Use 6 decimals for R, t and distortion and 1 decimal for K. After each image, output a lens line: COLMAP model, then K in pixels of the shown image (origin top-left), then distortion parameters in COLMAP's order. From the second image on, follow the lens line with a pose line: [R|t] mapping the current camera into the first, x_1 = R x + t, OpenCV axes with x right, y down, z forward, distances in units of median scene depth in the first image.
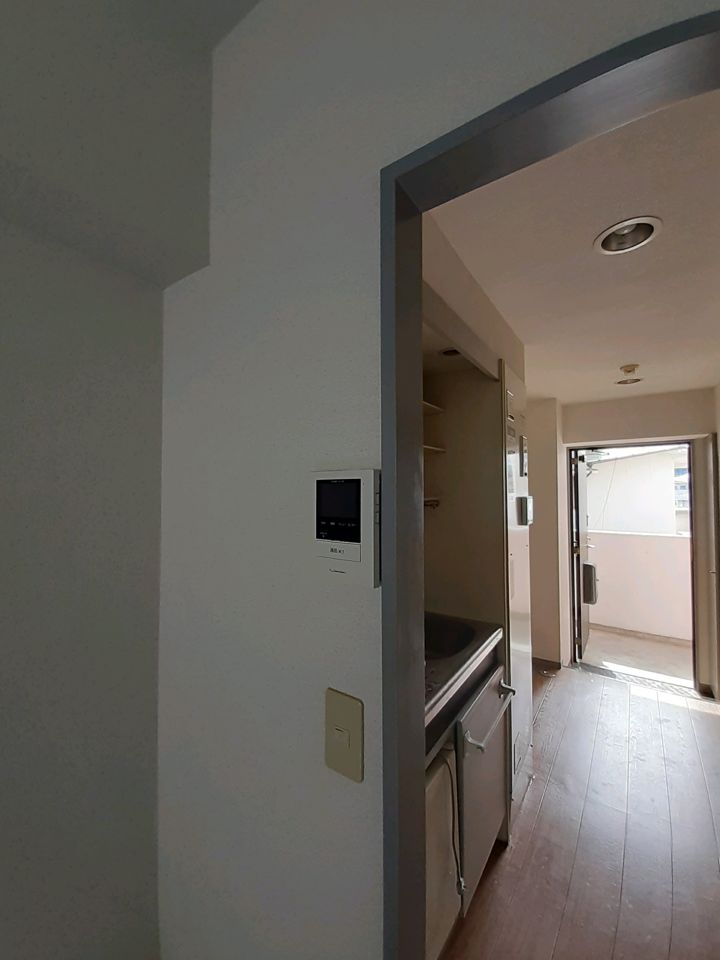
lens RADIAL K [[388.5, 0, 360.0], [0, 388.5, 480.0], [0, 0, 1]] dist [-0.040365, -0.000105]
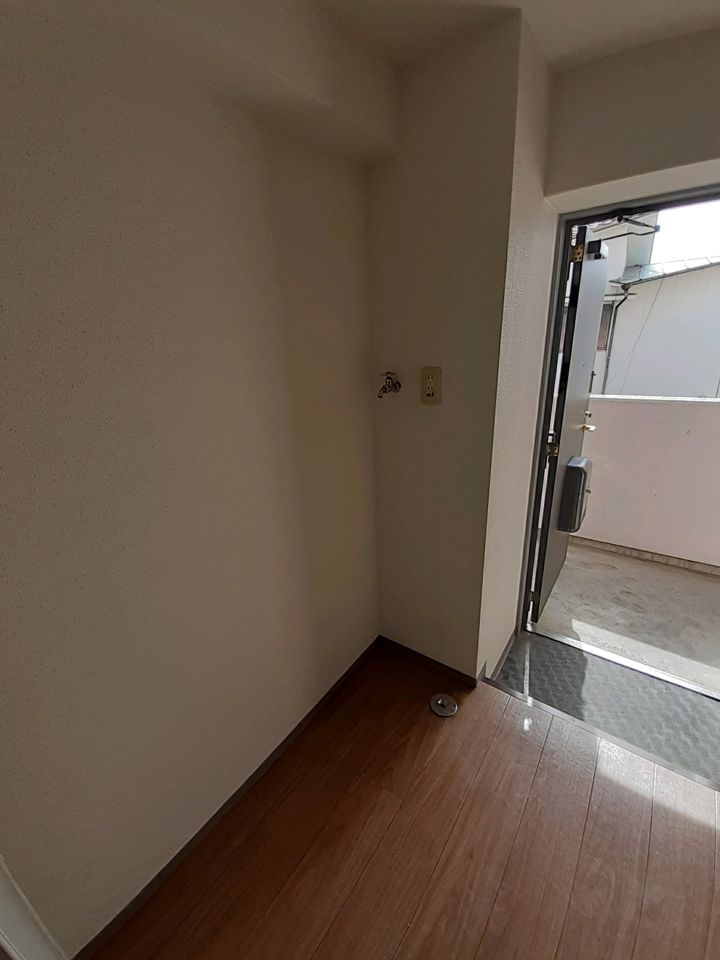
lens RADIAL K [[389.3, 0, 359.9], [0, 389.3, 474.9], [0, 0, 1]] dist [-0.001086, -0.000519]
pose [[0.999091, -0.027471, -0.032588, 0.319325], [0.037564, 0.928799, 0.368676, 0.010319], [0.020140, -0.369565, 0.928987, 0.488931]]
